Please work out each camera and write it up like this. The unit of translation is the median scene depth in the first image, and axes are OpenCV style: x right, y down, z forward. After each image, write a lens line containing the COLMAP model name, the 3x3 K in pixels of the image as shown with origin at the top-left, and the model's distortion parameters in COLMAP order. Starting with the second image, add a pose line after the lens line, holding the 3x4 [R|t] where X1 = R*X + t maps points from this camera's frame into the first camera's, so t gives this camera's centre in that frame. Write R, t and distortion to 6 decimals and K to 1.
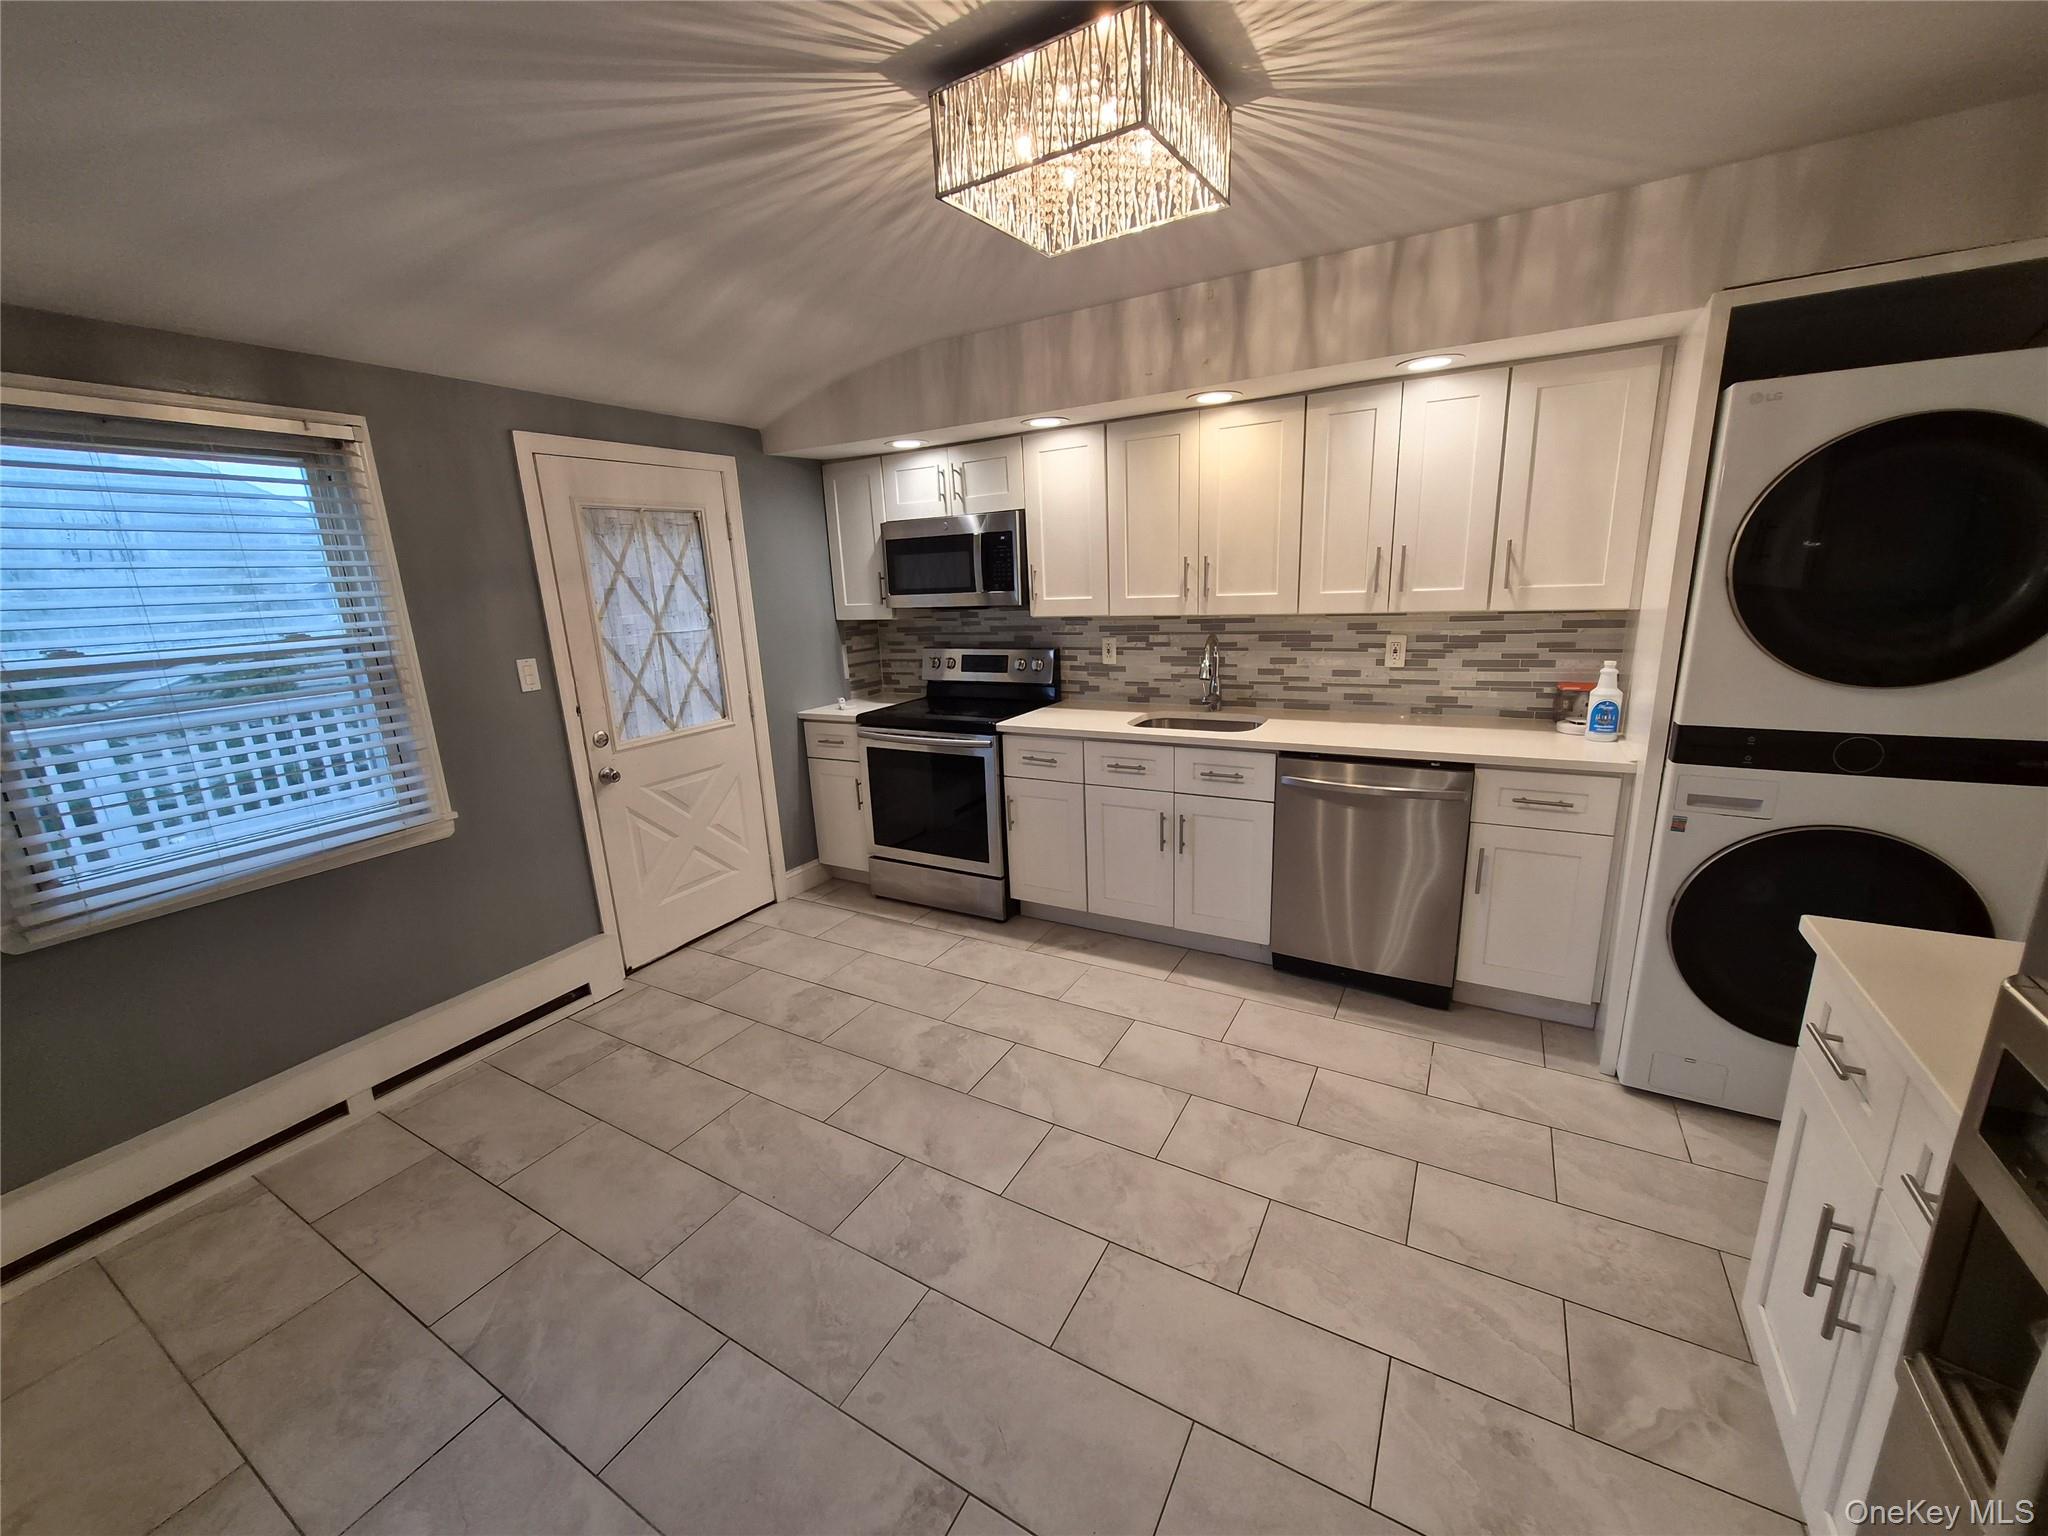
lens RADIAL K [[804.3, 0, 1013.1], [0, 804.3, 772.5], [0, 0, 1]] dist [-0.000708, -0.000424]
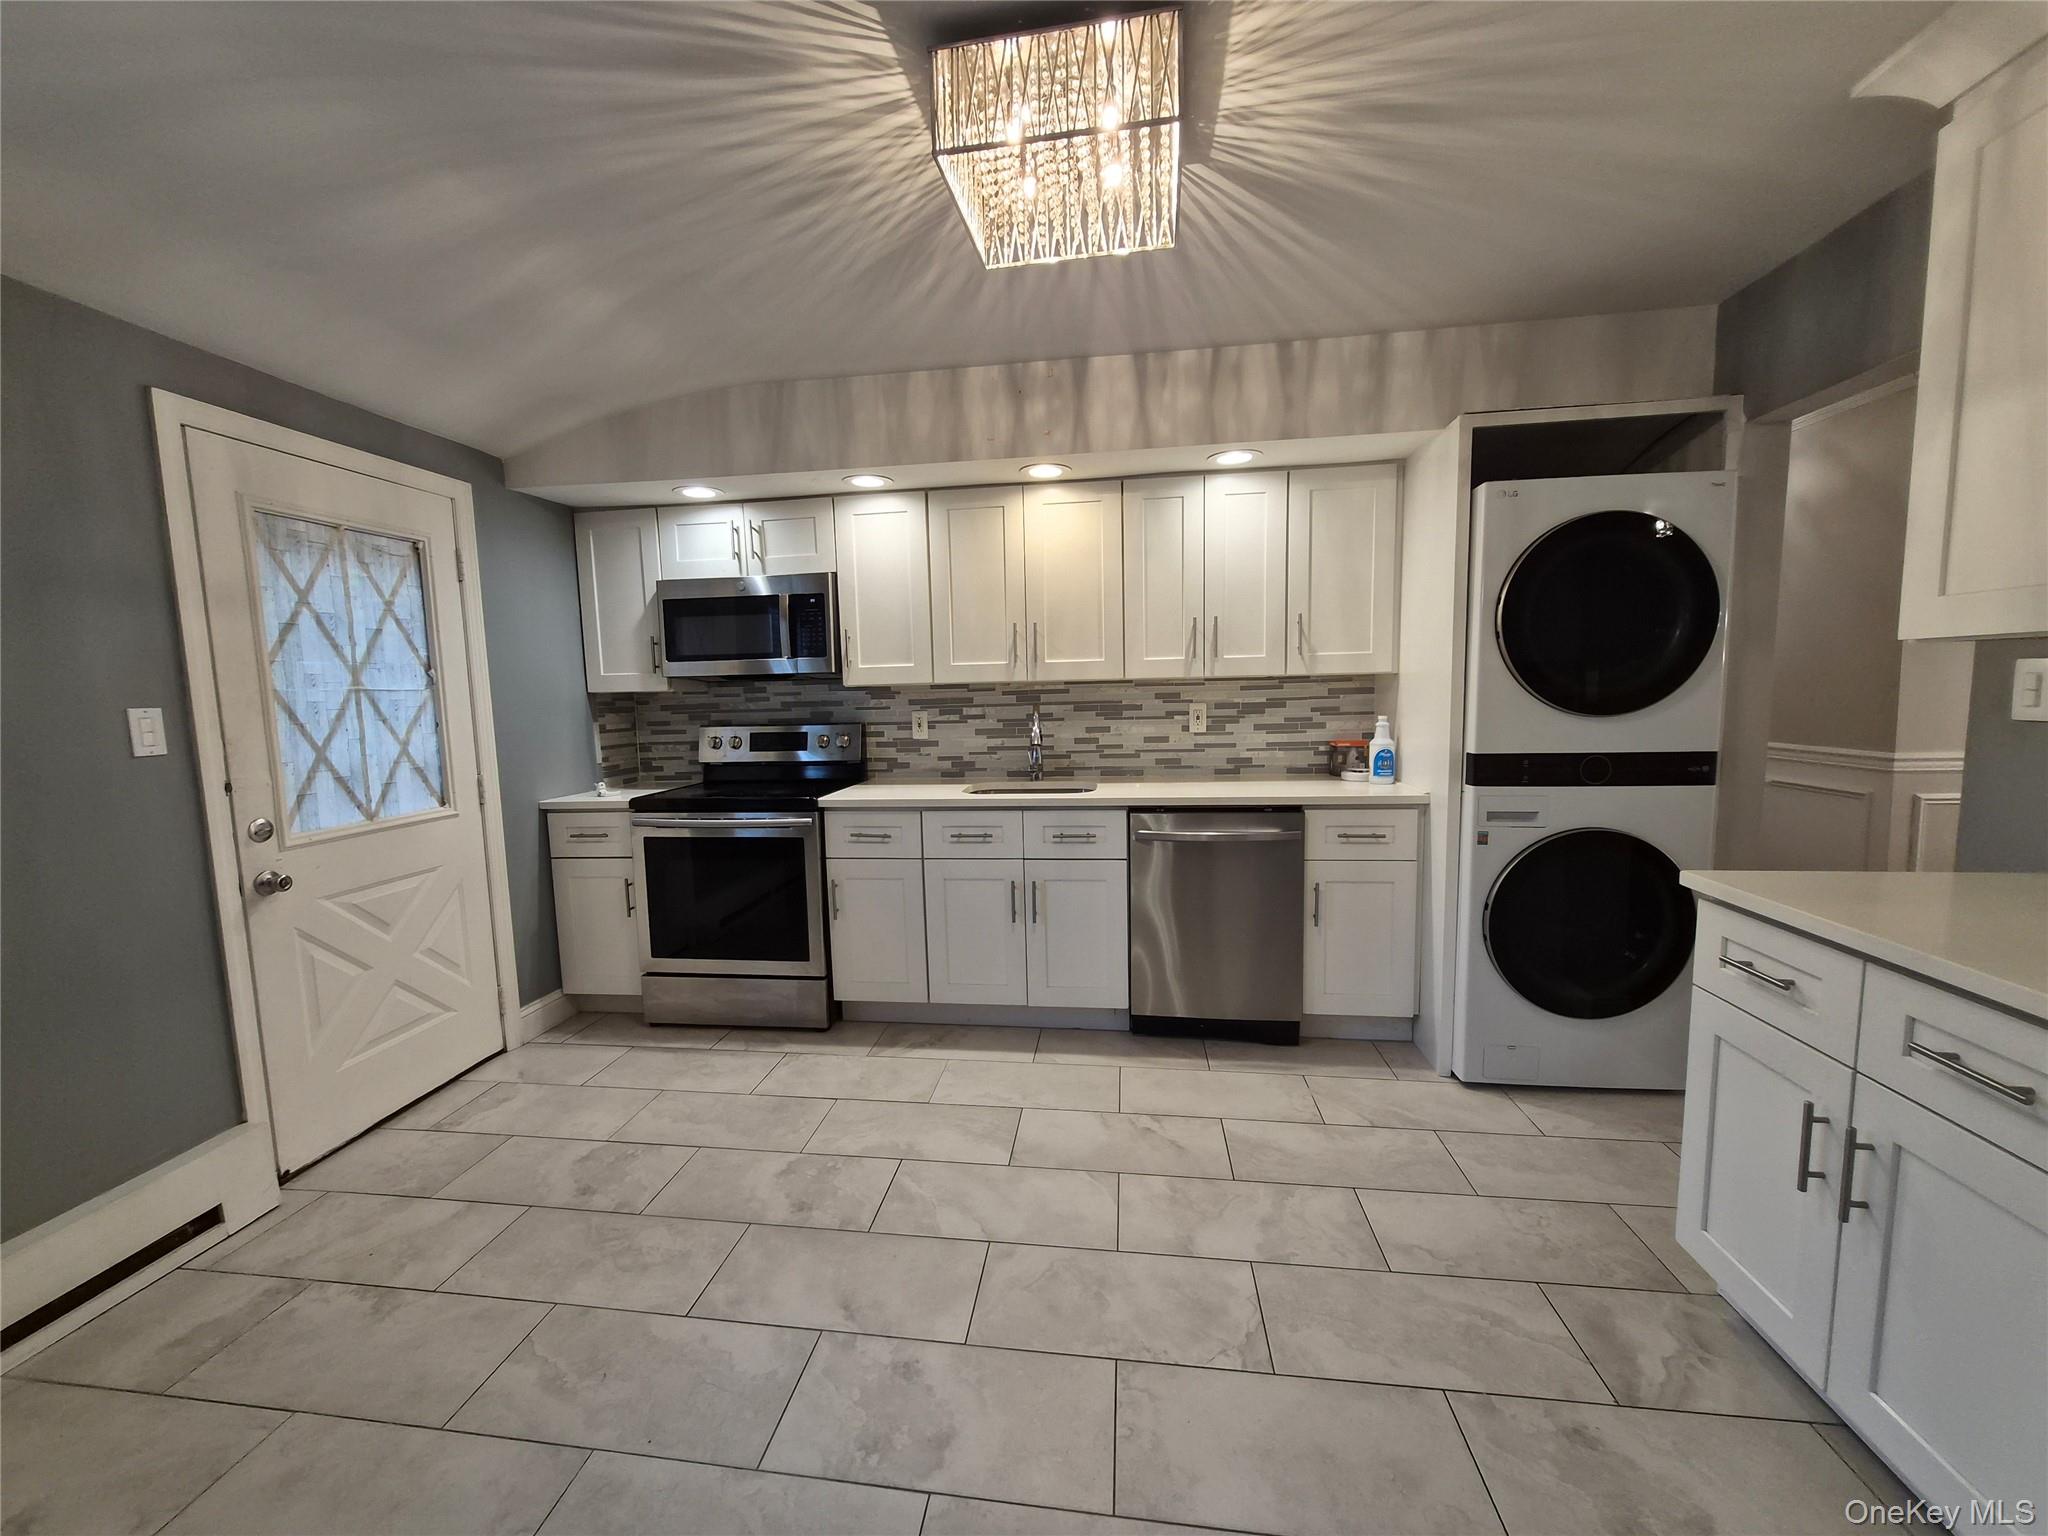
lens RADIAL K [[804.3, 0, 1012.7], [0, 804.3, 772.2], [0, 0, 1]] dist [-0.000708, -0.000424]
pose [[0.924477, -0.017231, 0.380849, -0.190518], [0.075310, 0.987547, -0.138128, 0.059241], [-0.373726, 0.156378, 0.914262, 0.121528]]
